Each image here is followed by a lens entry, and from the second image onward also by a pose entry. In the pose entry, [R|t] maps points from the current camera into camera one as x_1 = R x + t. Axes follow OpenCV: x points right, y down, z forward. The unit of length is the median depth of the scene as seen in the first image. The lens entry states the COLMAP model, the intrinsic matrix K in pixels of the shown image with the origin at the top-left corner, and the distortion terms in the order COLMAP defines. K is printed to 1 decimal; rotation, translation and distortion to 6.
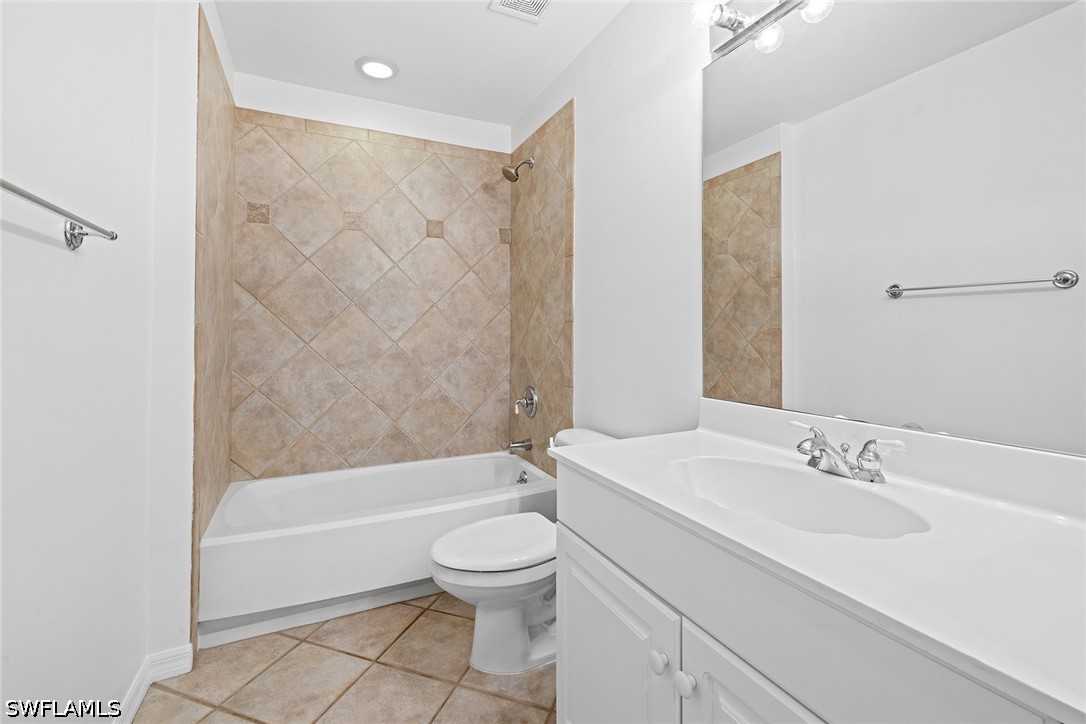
lens RADIAL K [[460.8, 0, 543.0], [0, 460.8, 362.0], [0, 0, 1]] dist [0.003059, 0.000397]
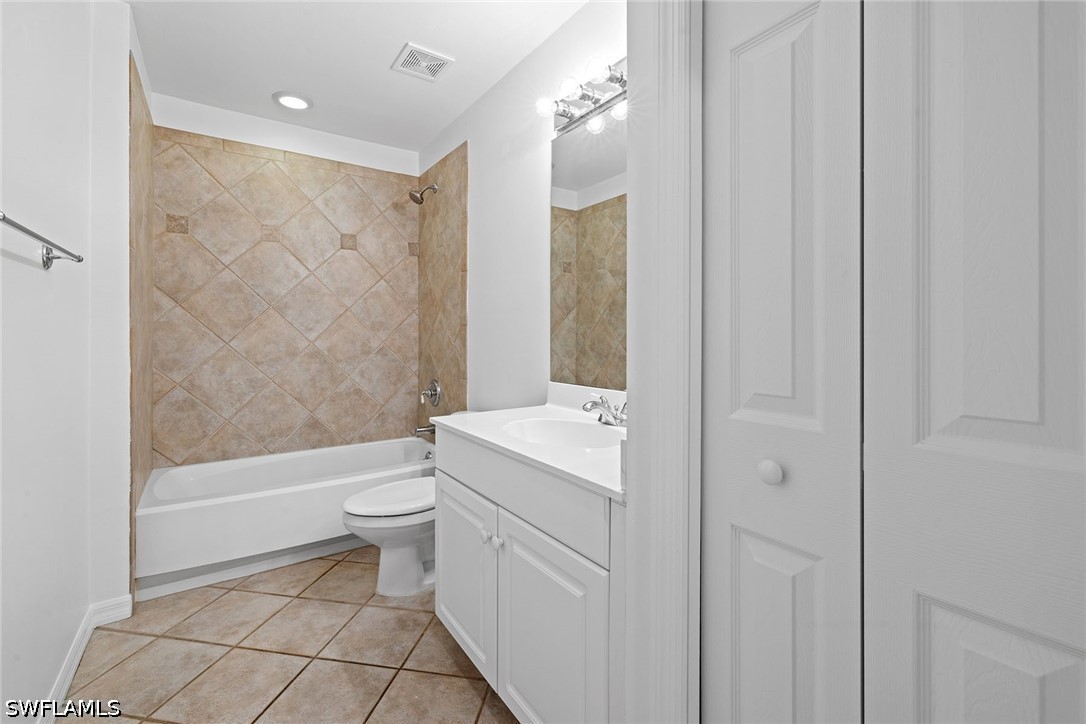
lens RADIAL K [[460.8, 0, 543.0], [0, 460.8, 362.0], [0, 0, 1]] dist [0.003059, 0.000397]
pose [[0.987924, -0.006713, 0.154794, 0.067310], [0.007069, 0.999973, -0.001752, 0.012521], [-0.154778, 0.002825, 0.987945, -0.213905]]
